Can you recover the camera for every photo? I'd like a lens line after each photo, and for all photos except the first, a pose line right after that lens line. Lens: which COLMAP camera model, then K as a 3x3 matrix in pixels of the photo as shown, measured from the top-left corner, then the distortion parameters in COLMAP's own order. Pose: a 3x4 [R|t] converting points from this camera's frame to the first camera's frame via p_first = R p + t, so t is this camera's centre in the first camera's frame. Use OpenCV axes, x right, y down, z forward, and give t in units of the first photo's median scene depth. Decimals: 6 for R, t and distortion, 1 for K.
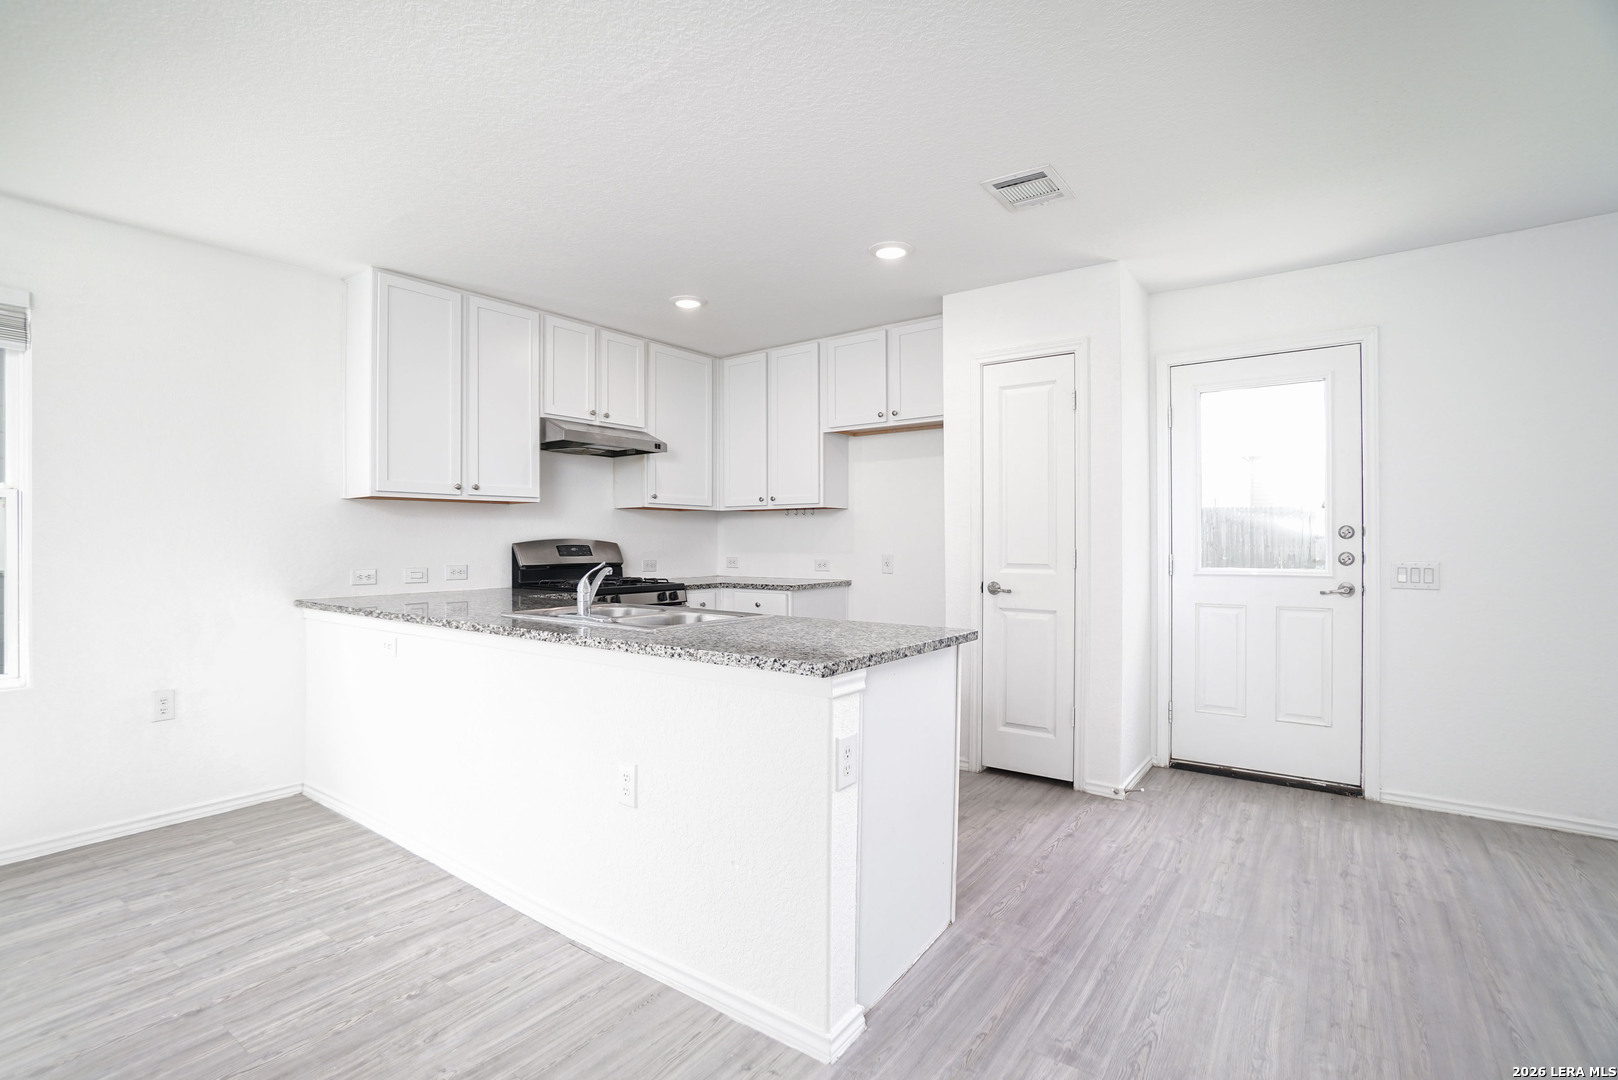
lens RADIAL K [[773.7, 0, 799.0], [0, 773.7, 543.2], [0, 0, 1]] dist [-0.032097, 0.000321]
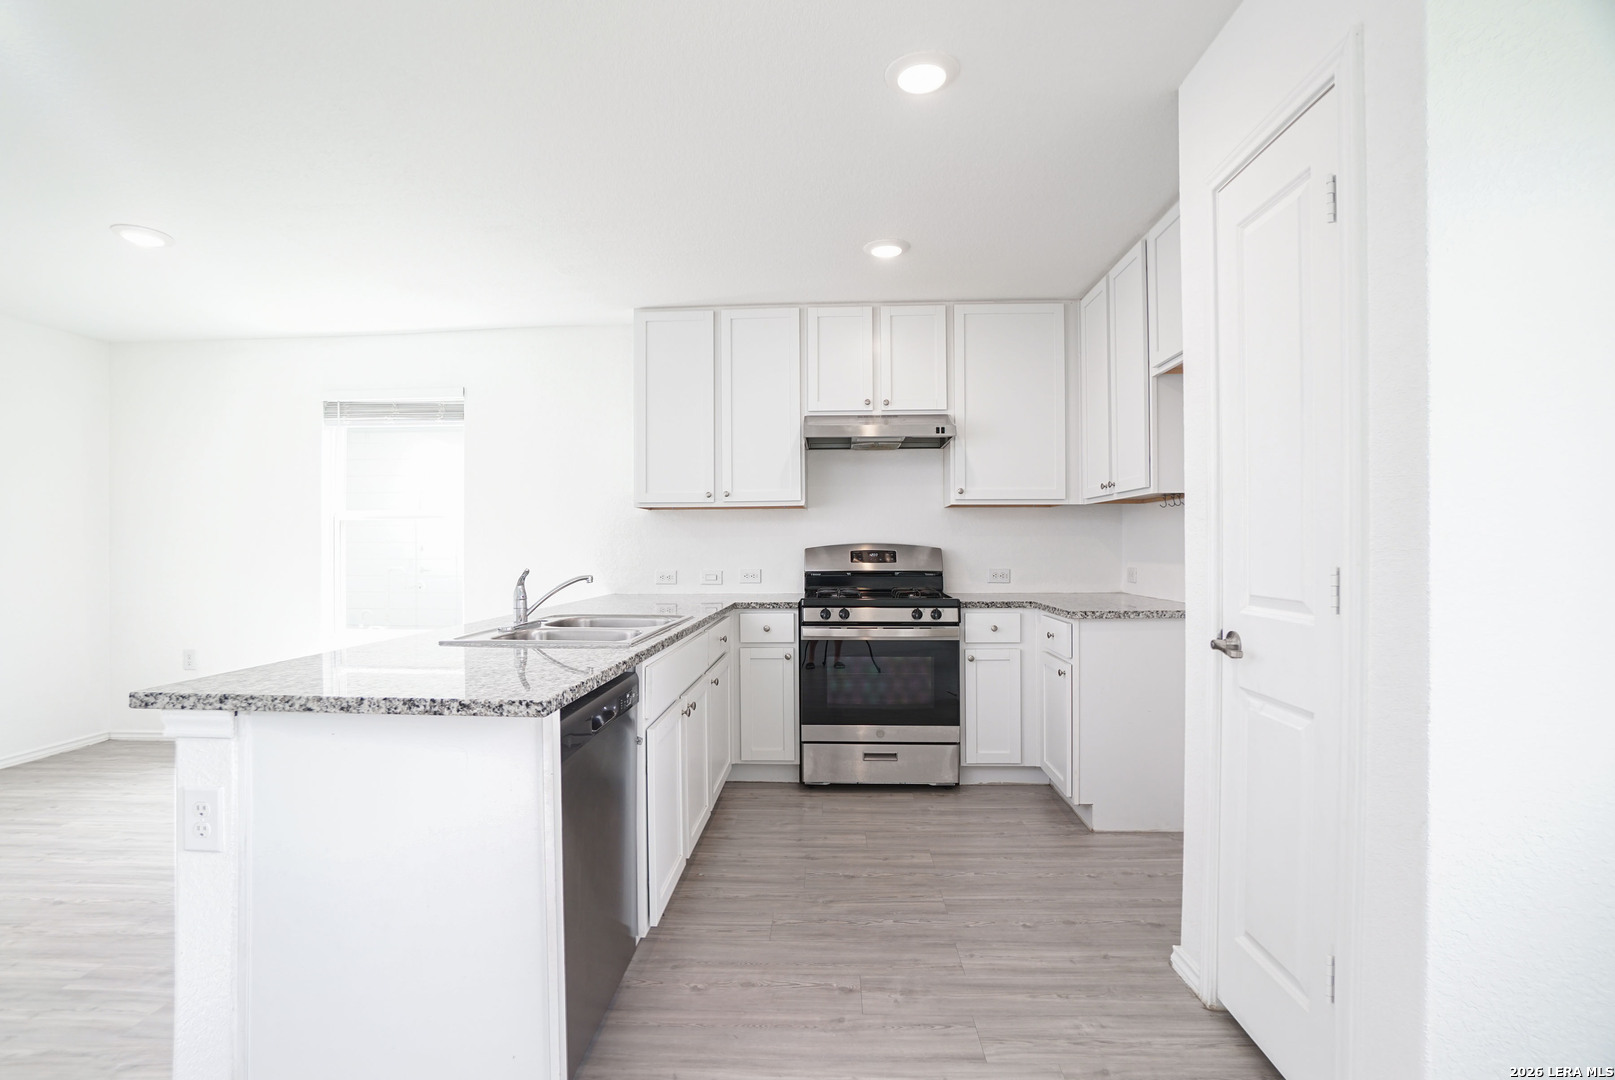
lens RADIAL K [[772.3, 0, 797.6], [0, 772.3, 543.2], [0, 0, 1]] dist [-0.032097, 0.000321]
pose [[0.551158, -0.002668, -0.834396, 0.457190], [-0.000581, 0.999993, -0.003582, -0.002692], [0.834401, 0.002459, 0.551153, 0.463773]]
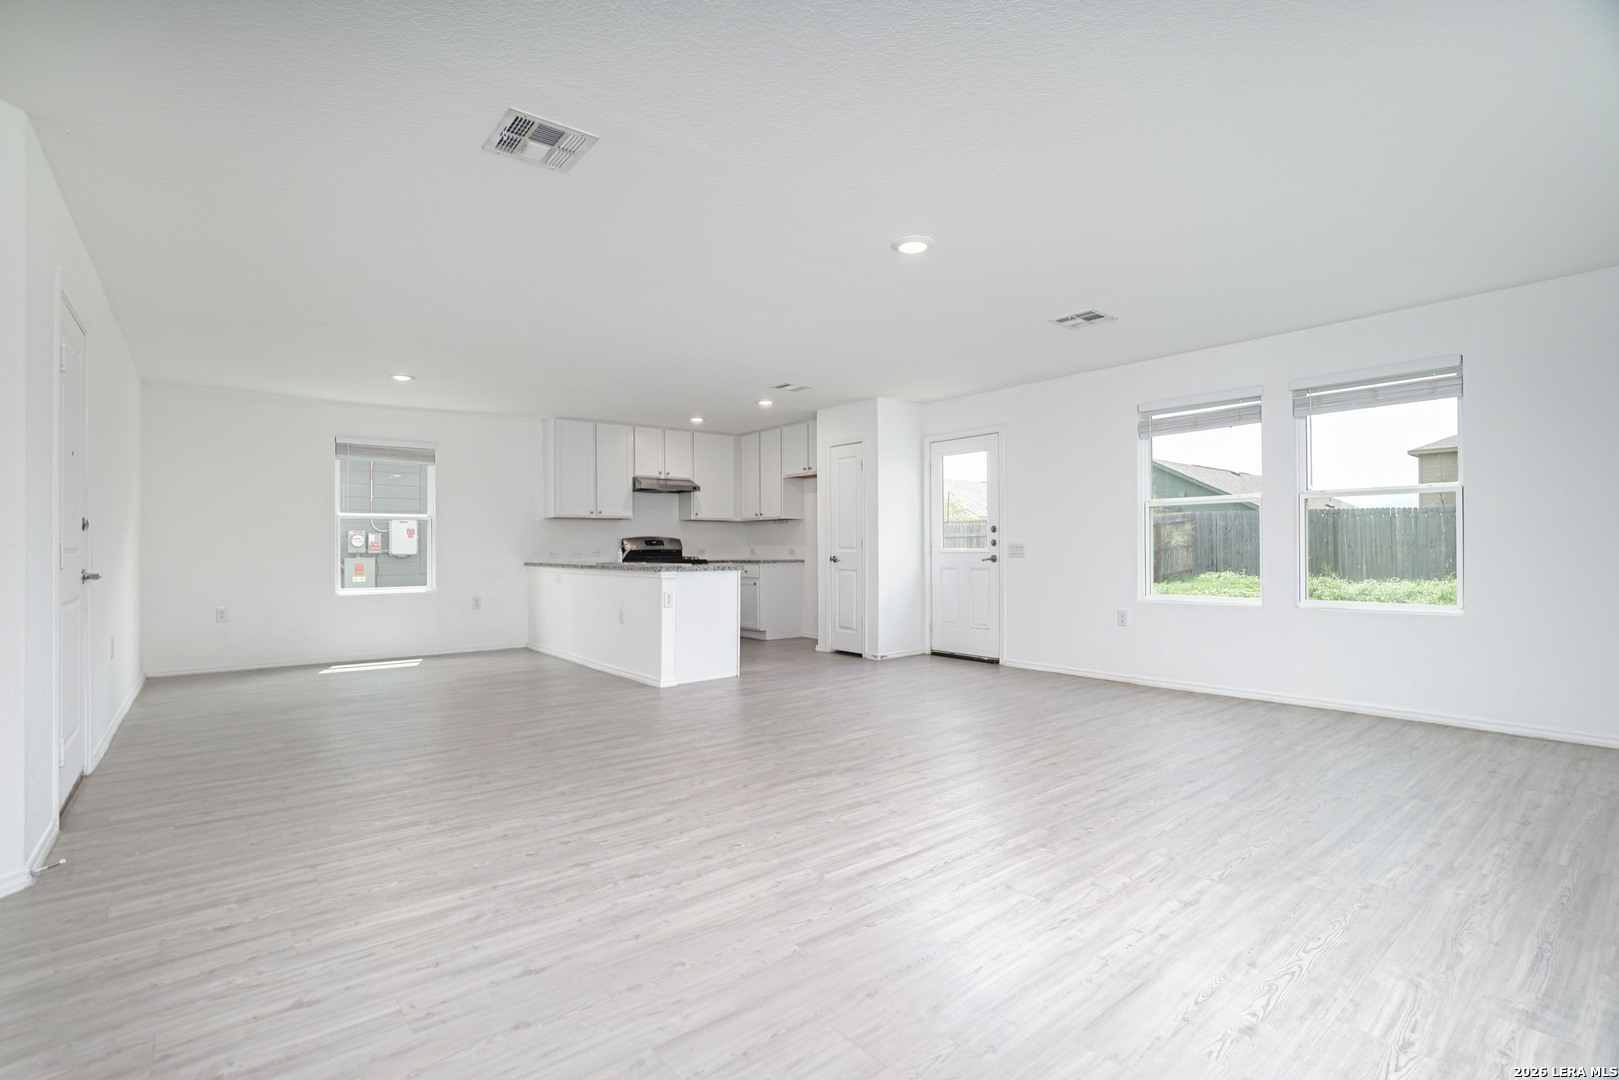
lens RADIAL K [[753.9, 0, 789.0], [0, 753.9, 545.2], [0, 0, 1]] dist [0.001060, 0.000552]
pose [[0.965386, -0.003835, -0.260797, 0.588123], [0.002314, 0.999978, -0.006139, 0.031004], [0.260815, 0.005323, 0.965374, -0.826429]]
